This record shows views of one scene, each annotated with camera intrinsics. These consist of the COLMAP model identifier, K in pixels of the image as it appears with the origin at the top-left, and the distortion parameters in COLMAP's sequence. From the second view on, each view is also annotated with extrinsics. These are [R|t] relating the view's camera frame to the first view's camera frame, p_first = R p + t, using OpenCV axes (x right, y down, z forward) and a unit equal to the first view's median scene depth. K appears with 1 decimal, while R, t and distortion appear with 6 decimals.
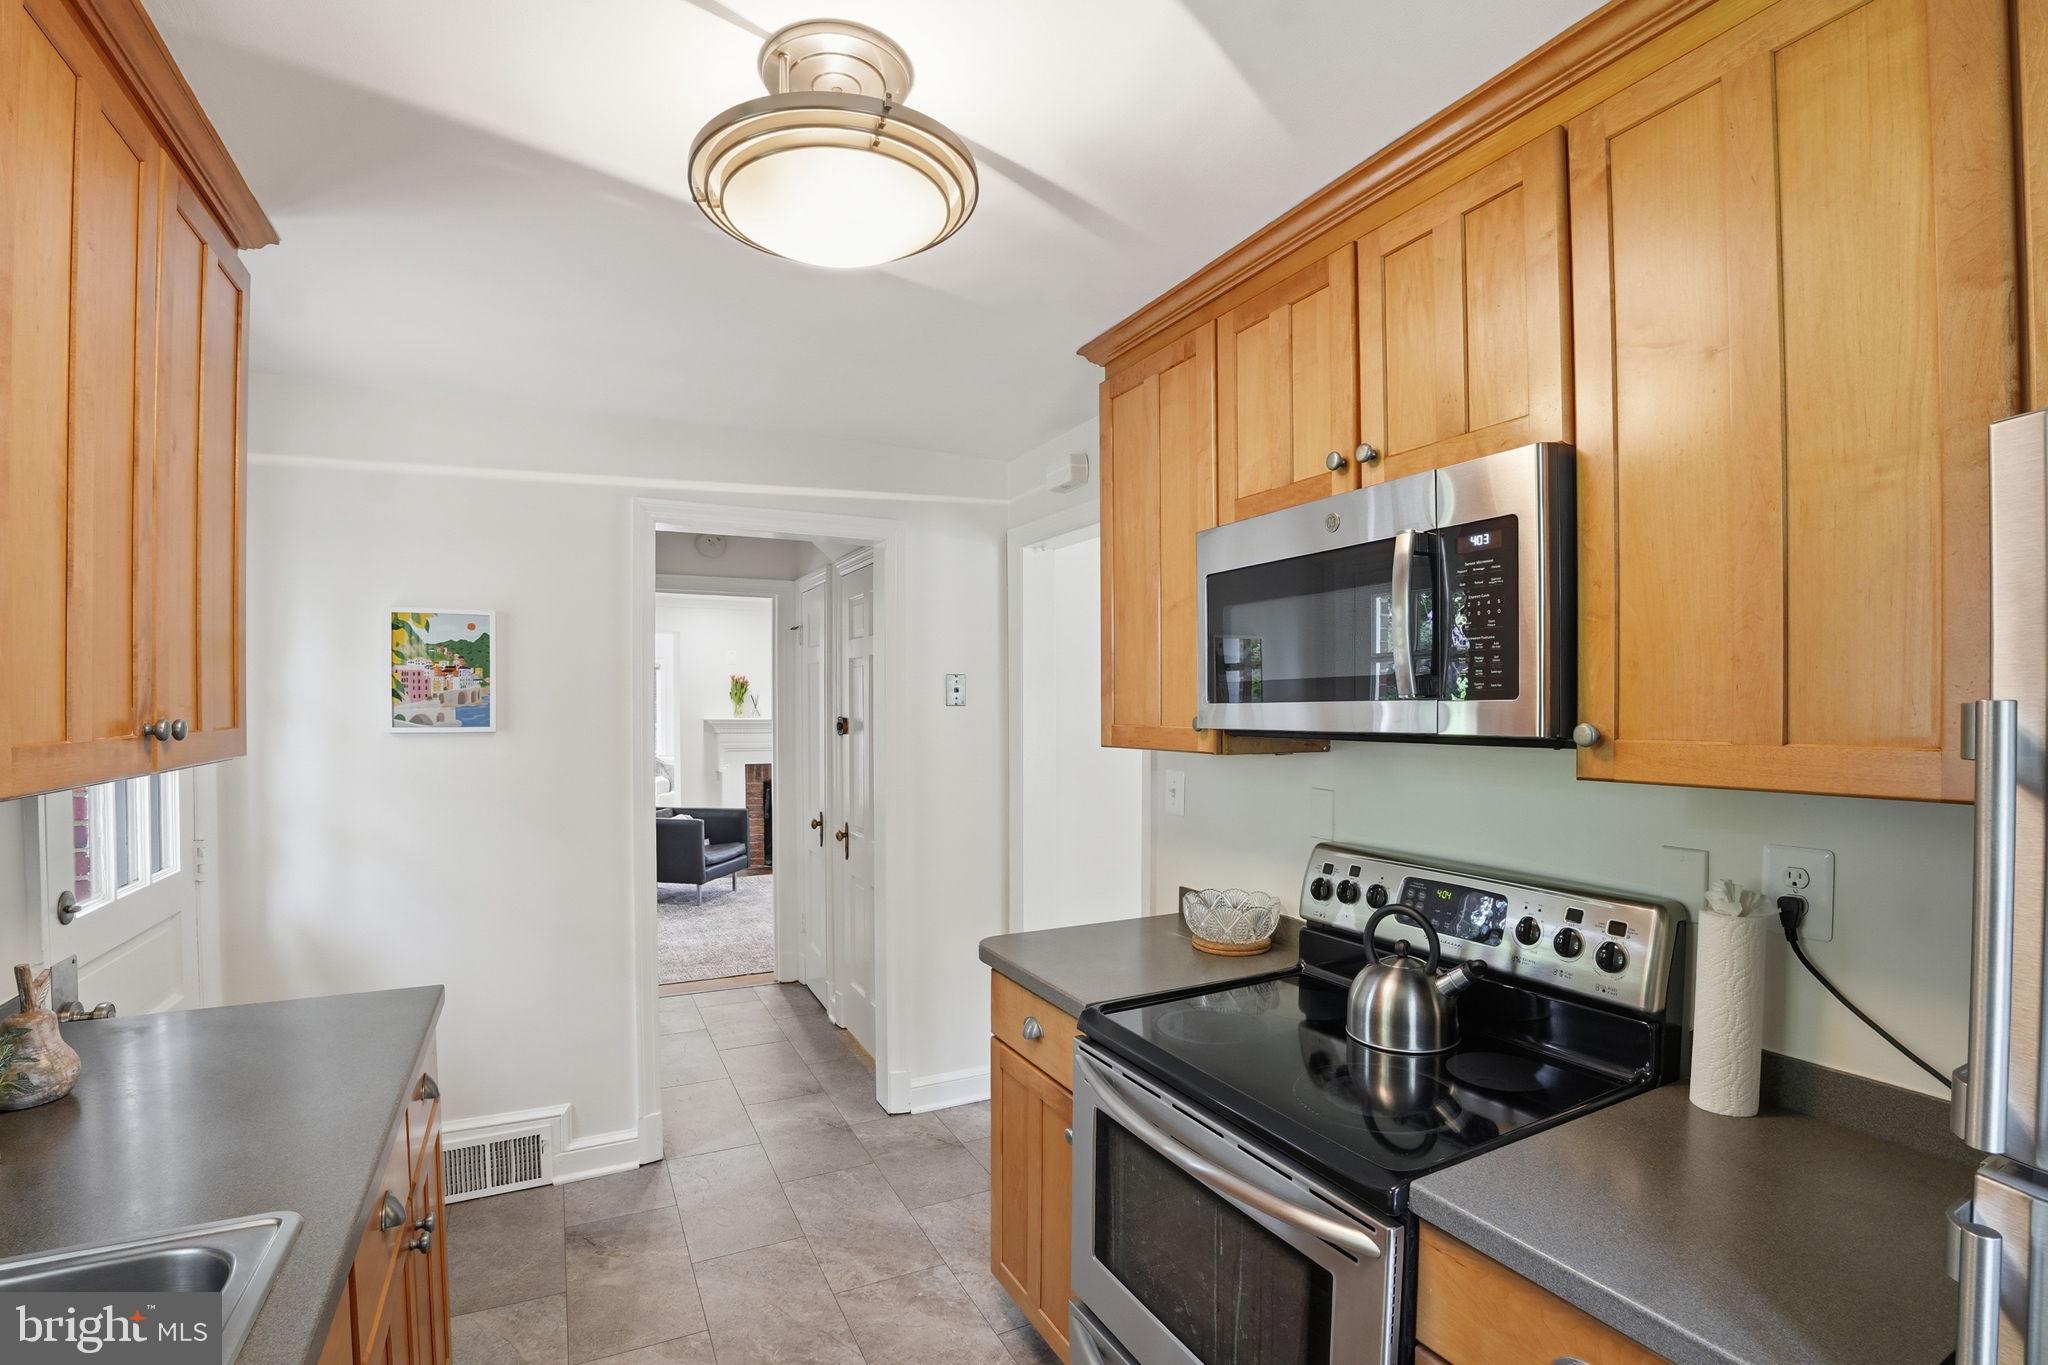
lens RADIAL K [[963.2, 0, 1008.6], [0, 963.2, 717.0], [0, 0, 1]] dist [-0.032747, -0.001113]
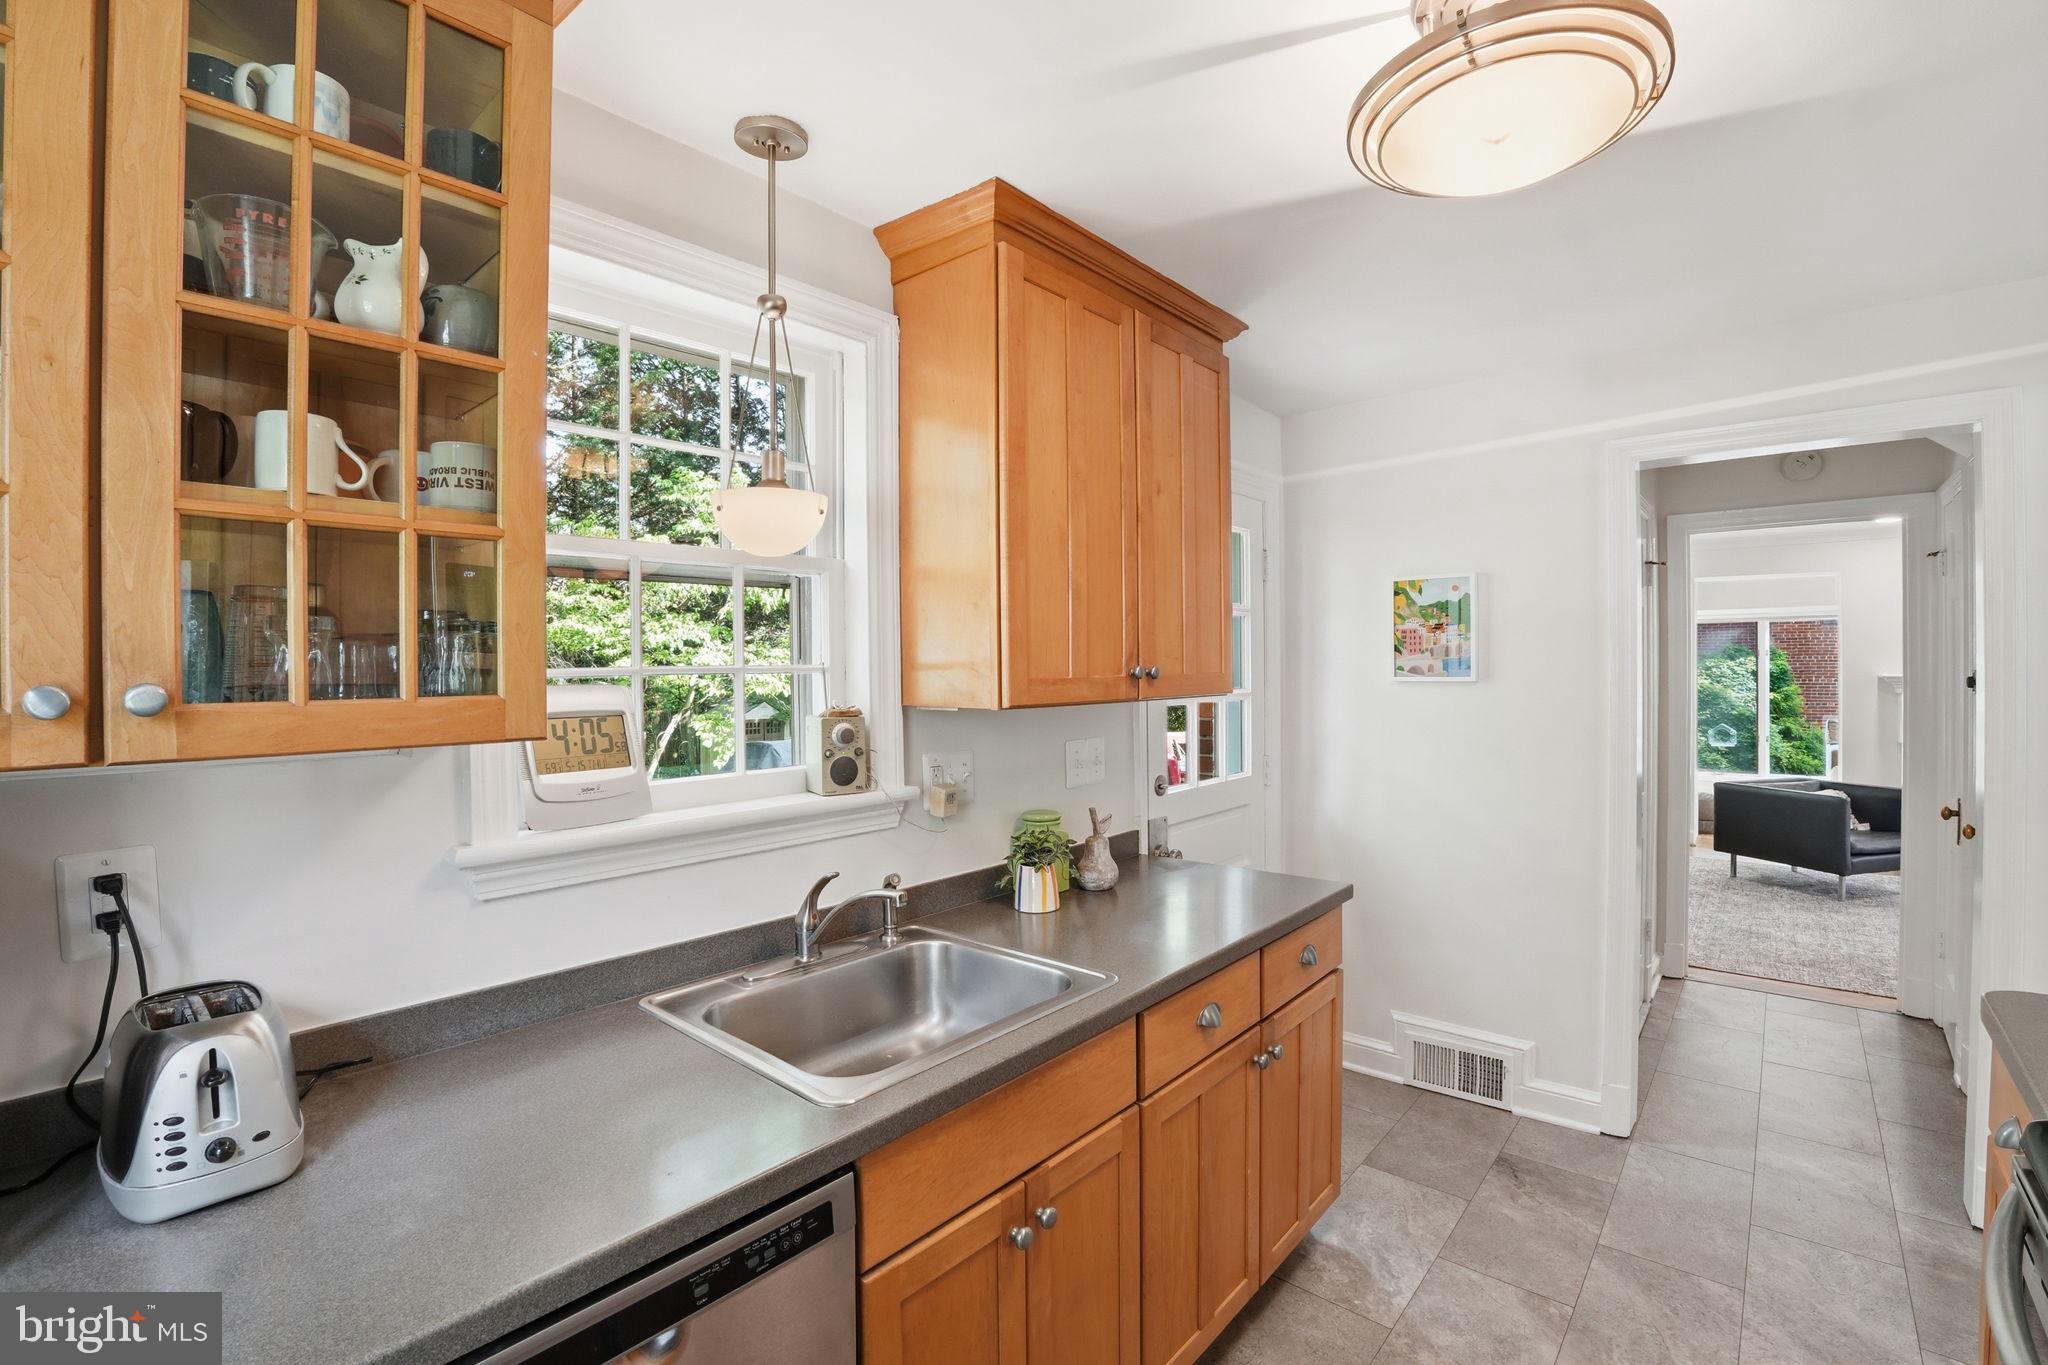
lens RADIAL K [[927.7, 0, 1021.7], [0, 927.7, 671.9], [0, 0, 1]] dist [-0.030364, 0.002756]
pose [[0.390080, -0.000526, -0.920781, 0.242821], [-0.003780, 0.999990, -0.002173, 0.008799], [0.920773, 0.004328, 0.390074, 0.102244]]
